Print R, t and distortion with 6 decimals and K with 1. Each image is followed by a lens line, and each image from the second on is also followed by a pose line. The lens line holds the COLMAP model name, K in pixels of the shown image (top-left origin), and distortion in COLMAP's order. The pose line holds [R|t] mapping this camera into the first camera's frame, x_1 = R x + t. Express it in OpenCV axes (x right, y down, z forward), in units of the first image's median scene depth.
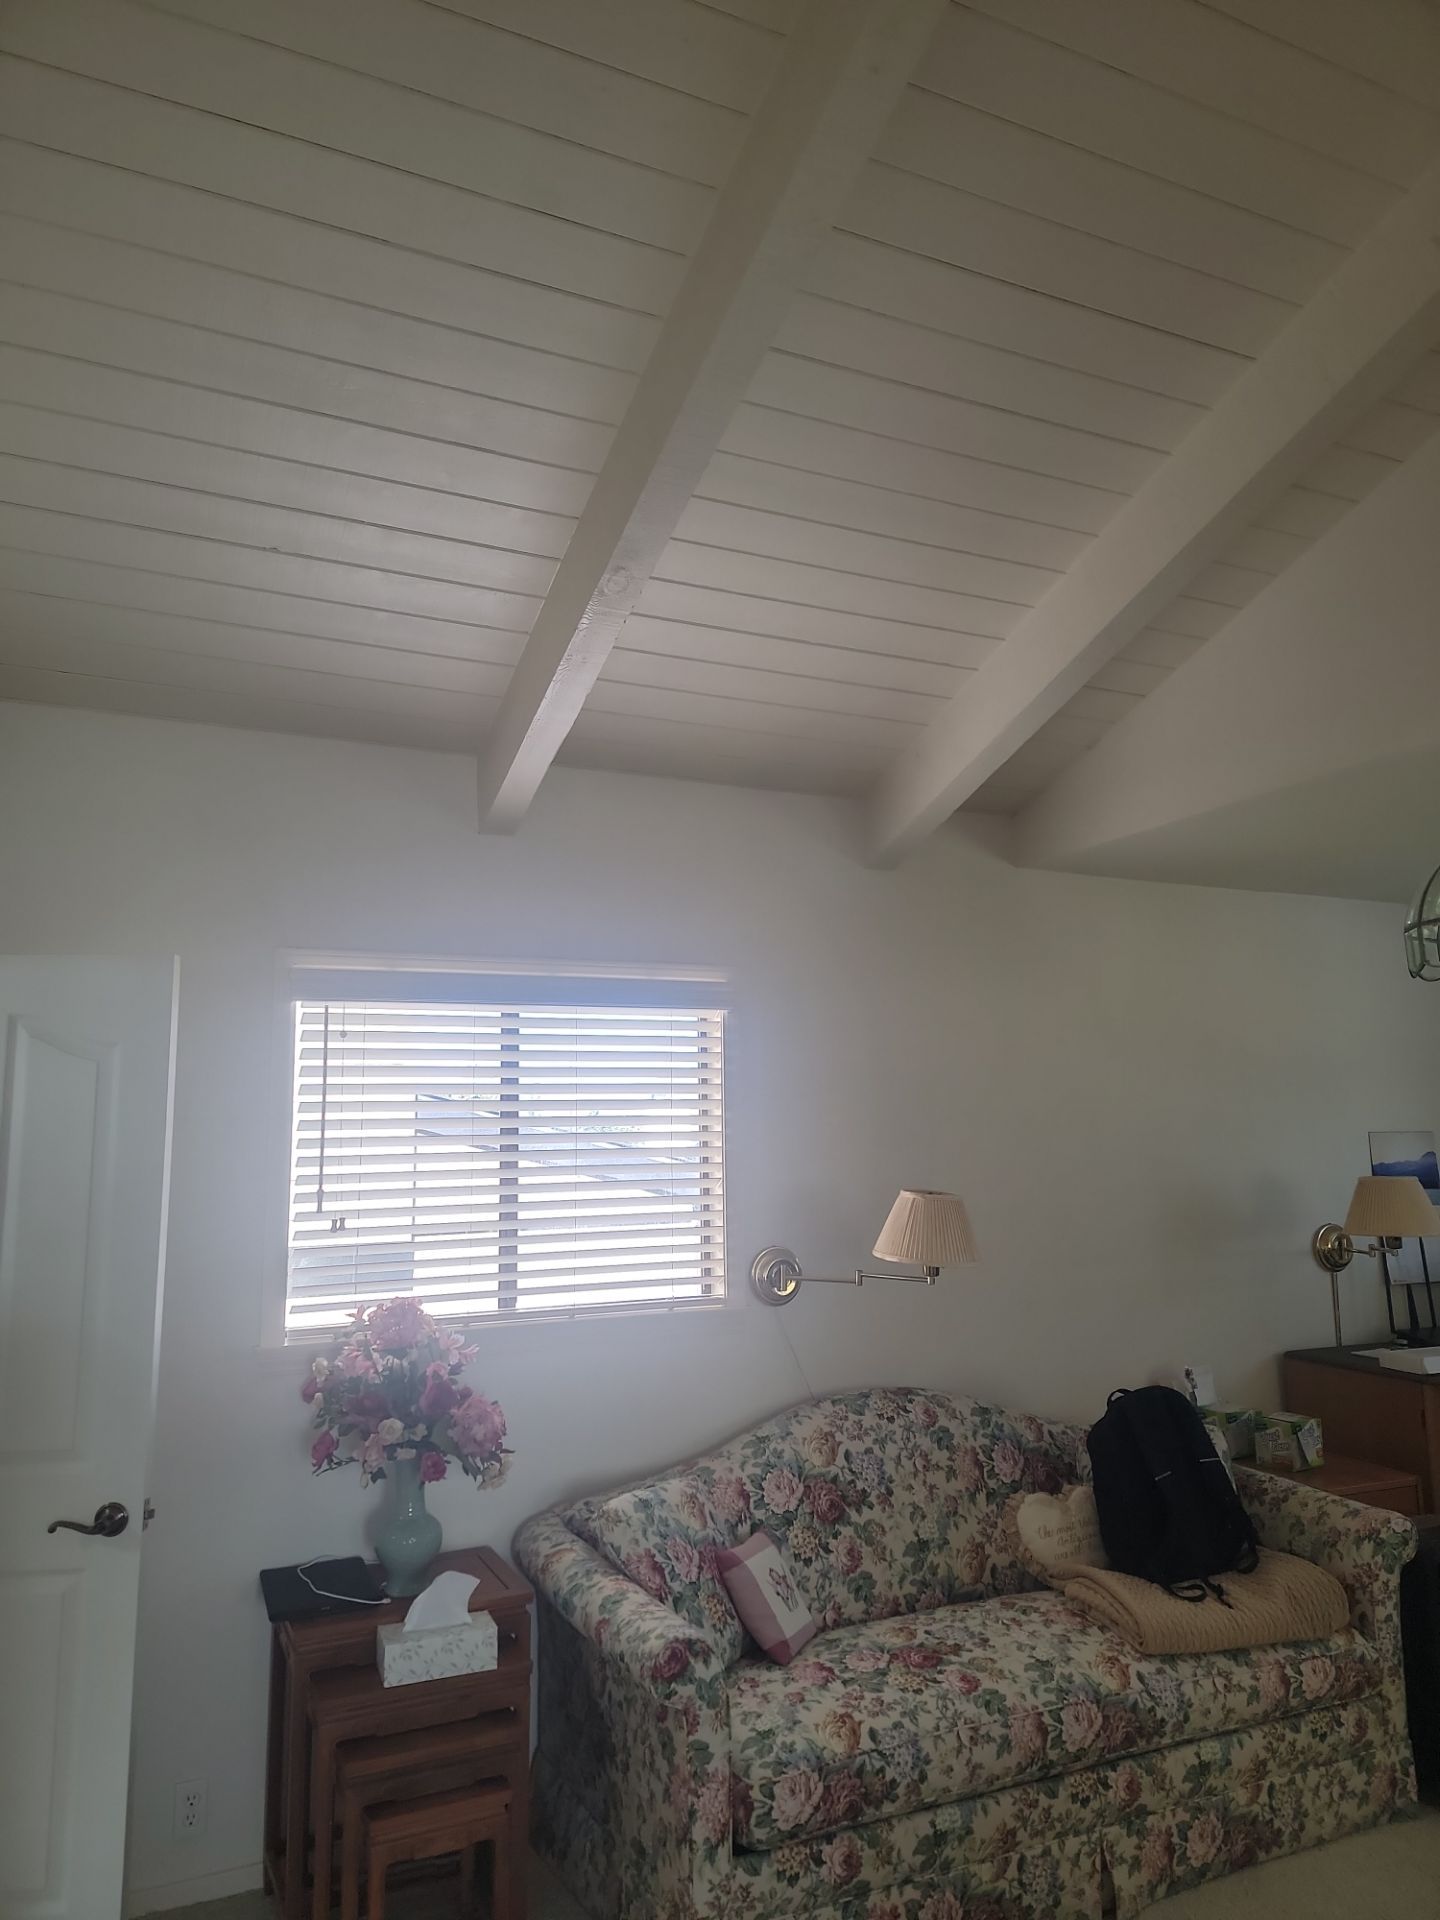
lens RADIAL K [[1299.1, 0, 732.0], [0, 1299.1, 961.5], [0, 0, 1]] dist [0.082208, -0.069401]
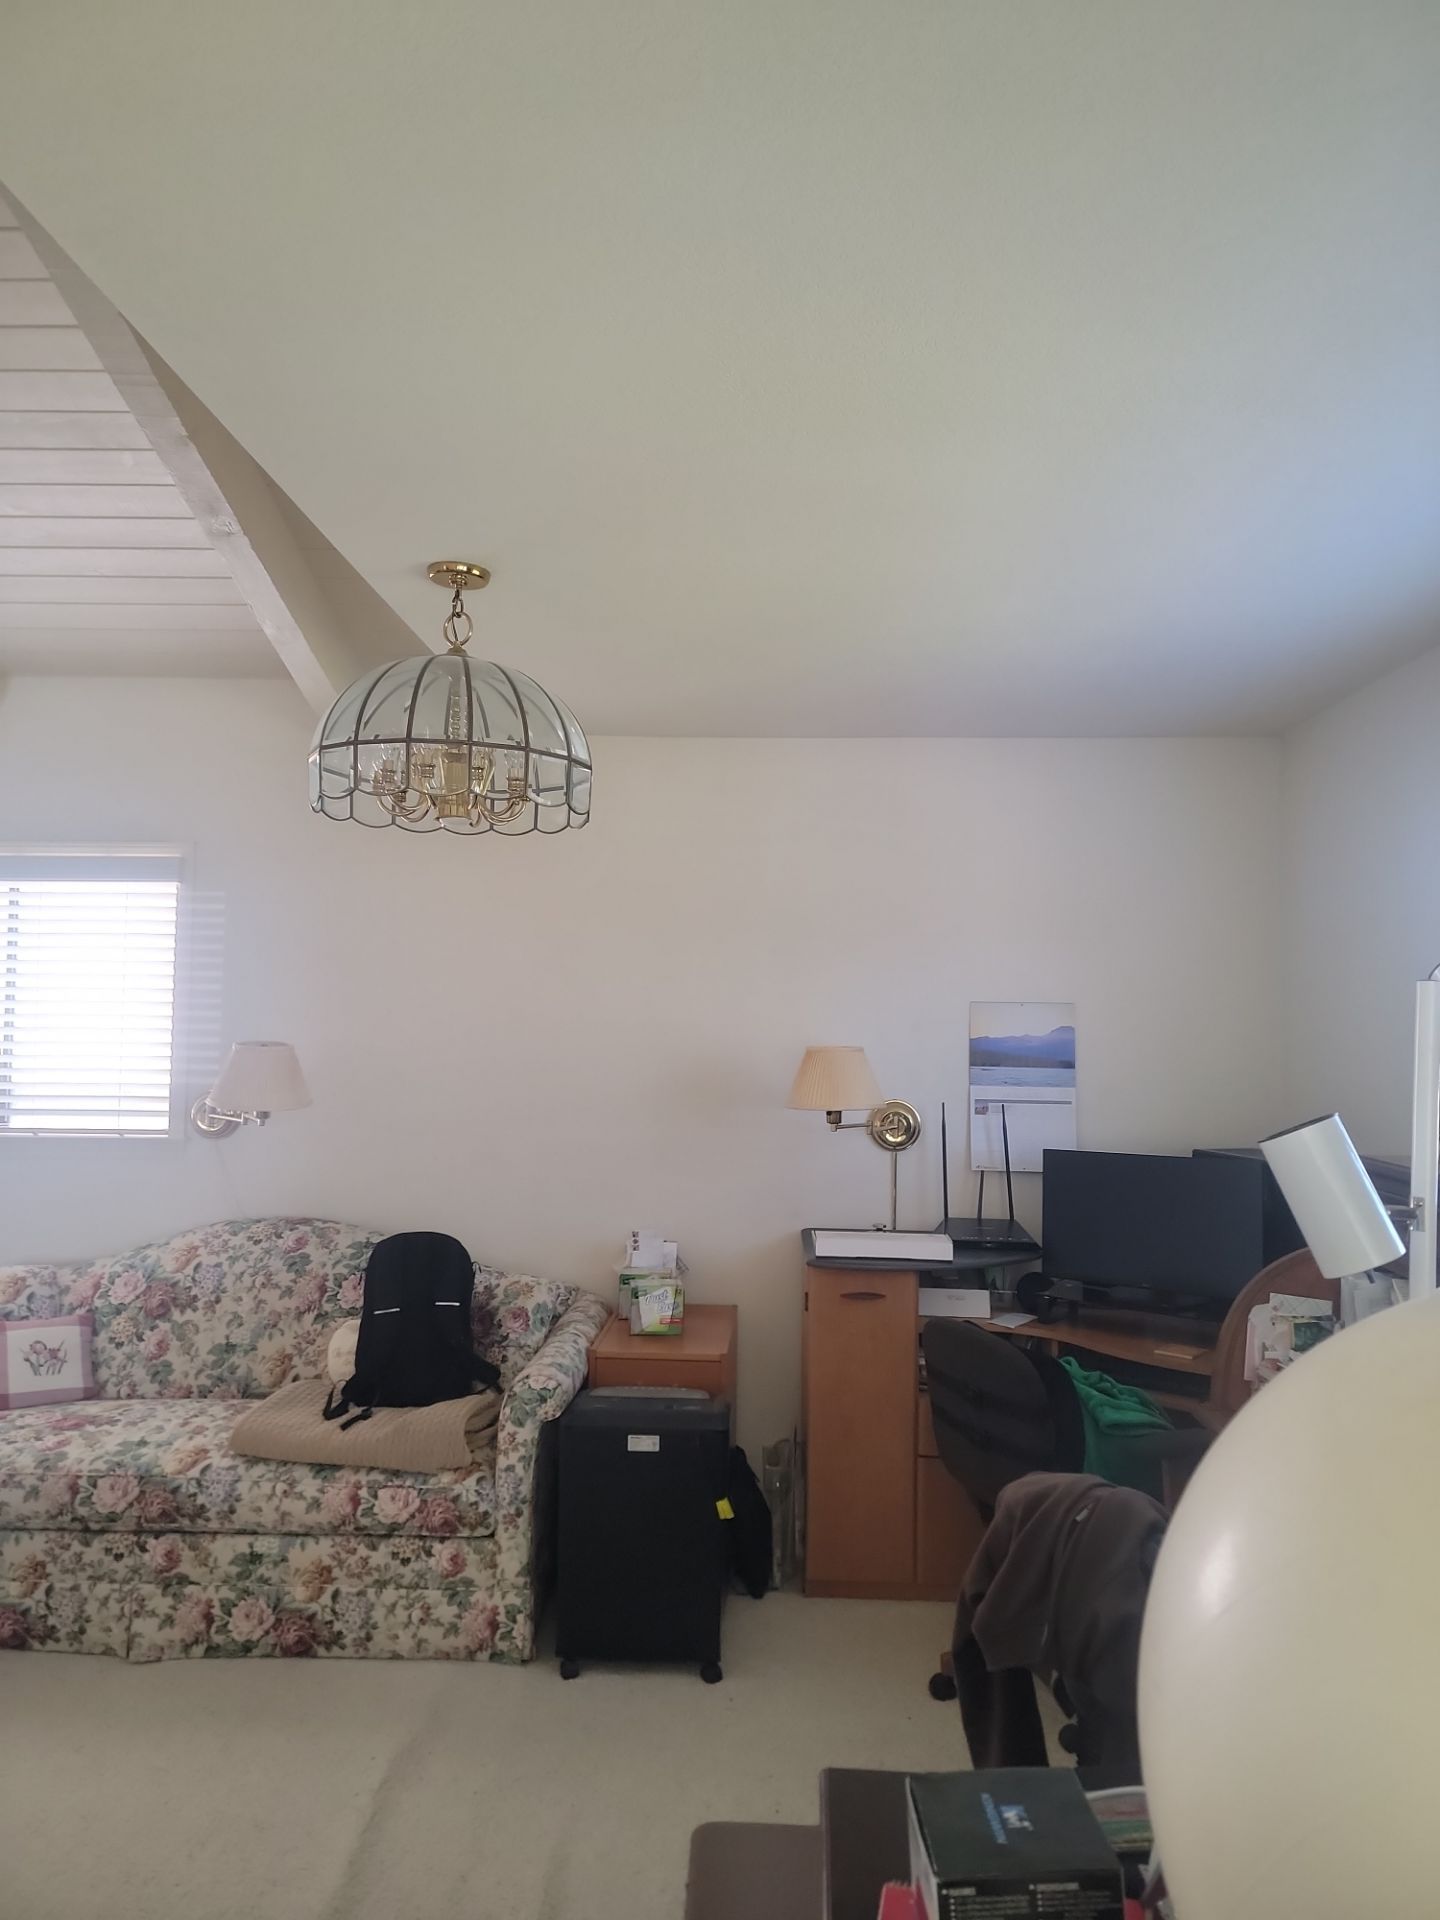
lens RADIAL K [[1299.1, 0, 717.7], [0, 1299.1, 942.6], [0, 0, 1]] dist [0.082208, -0.069401]
pose [[0.894064, -0.001092, -0.447938, 1.130770], [0.036559, 0.996839, 0.070540, 0.032162], [0.446445, -0.079443, 0.891278, 0.220287]]
